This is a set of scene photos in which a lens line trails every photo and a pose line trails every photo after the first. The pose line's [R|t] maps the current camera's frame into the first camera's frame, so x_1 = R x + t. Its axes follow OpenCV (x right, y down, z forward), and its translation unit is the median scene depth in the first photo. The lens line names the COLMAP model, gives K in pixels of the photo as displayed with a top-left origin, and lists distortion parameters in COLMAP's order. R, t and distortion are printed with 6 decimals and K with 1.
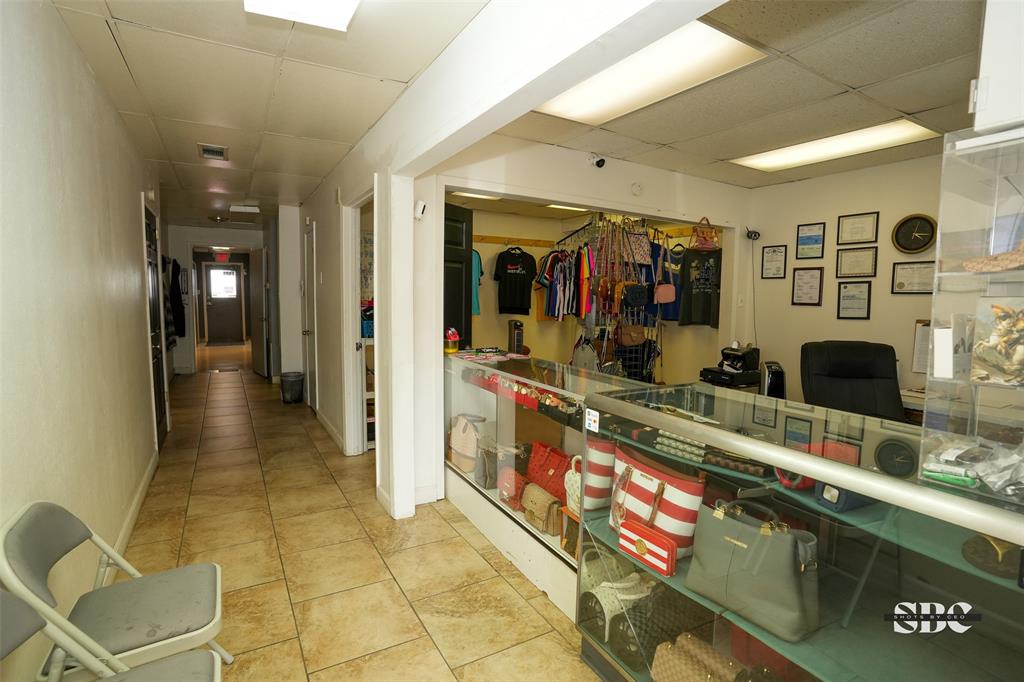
lens RADIAL K [[500.1, 0, 512.8], [0, 500.1, 340.0], [0, 0, 1]] dist [-0.081728, 0.038324]
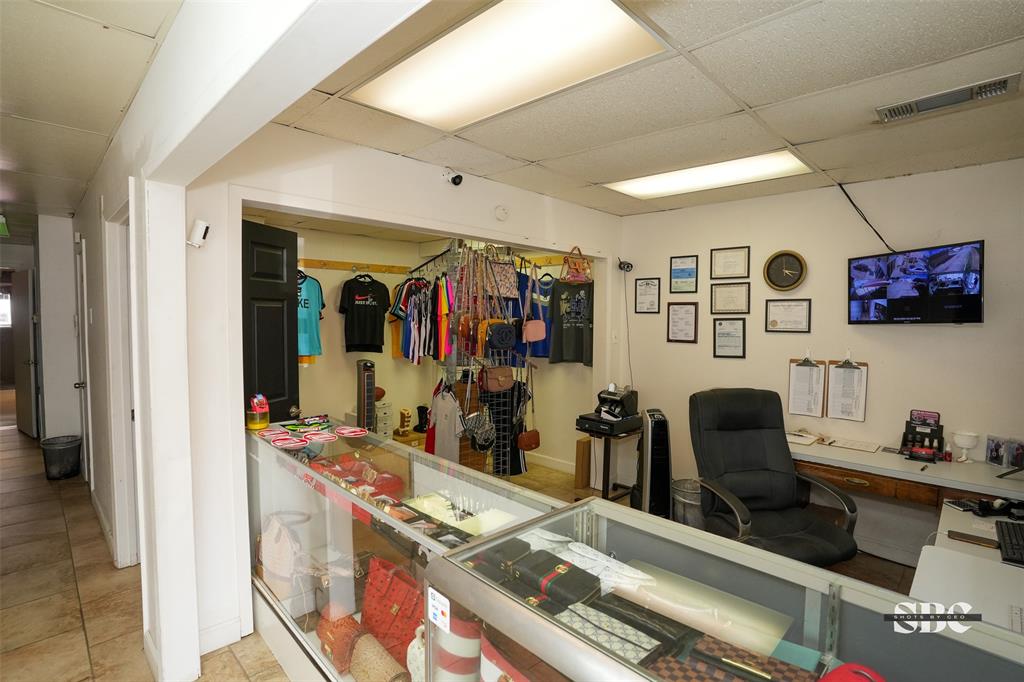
lens RADIAL K [[500.1, 0, 512.8], [0, 500.1, 340.0], [0, 0, 1]] dist [-0.081728, 0.038324]
pose [[0.965269, -0.020269, 0.260469, 0.039584], [0.030040, 0.998984, -0.033584, -0.052714], [-0.259524, 0.040242, 0.964898, 0.162493]]
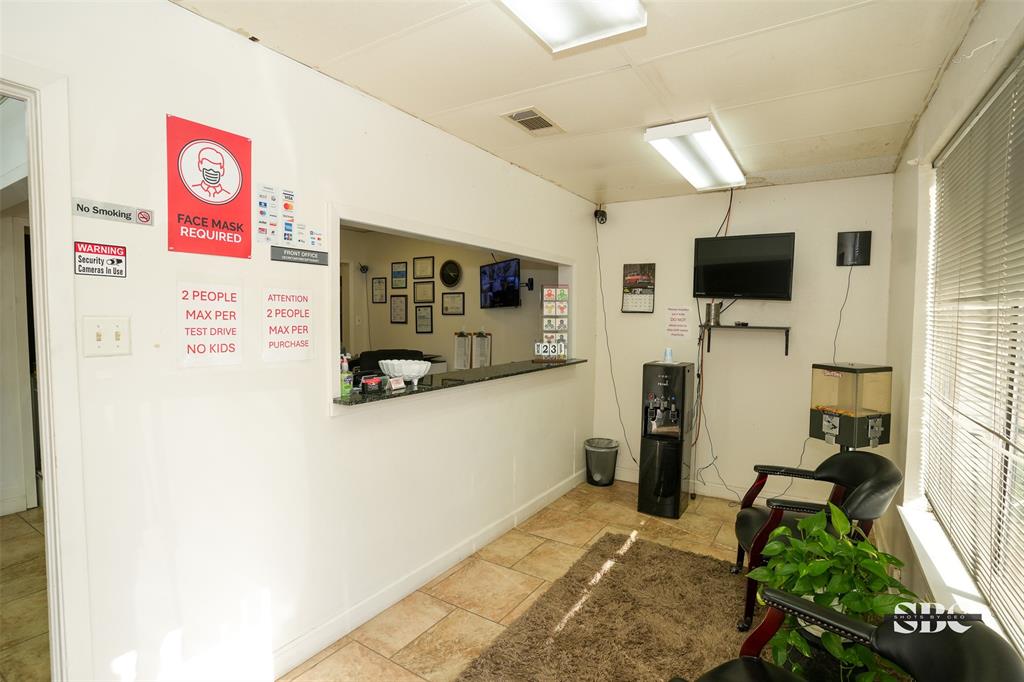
lens RADIAL K [[500.1, 0, 512.8], [0, 500.1, 340.0], [0, 0, 1]] dist [-0.081728, 0.038324]
pose [[0.888550, -0.032083, 0.457658, 0.252112], [0.045608, 0.998788, -0.018531, 0.013062], [-0.456508, 0.037339, 0.888935, -0.338335]]
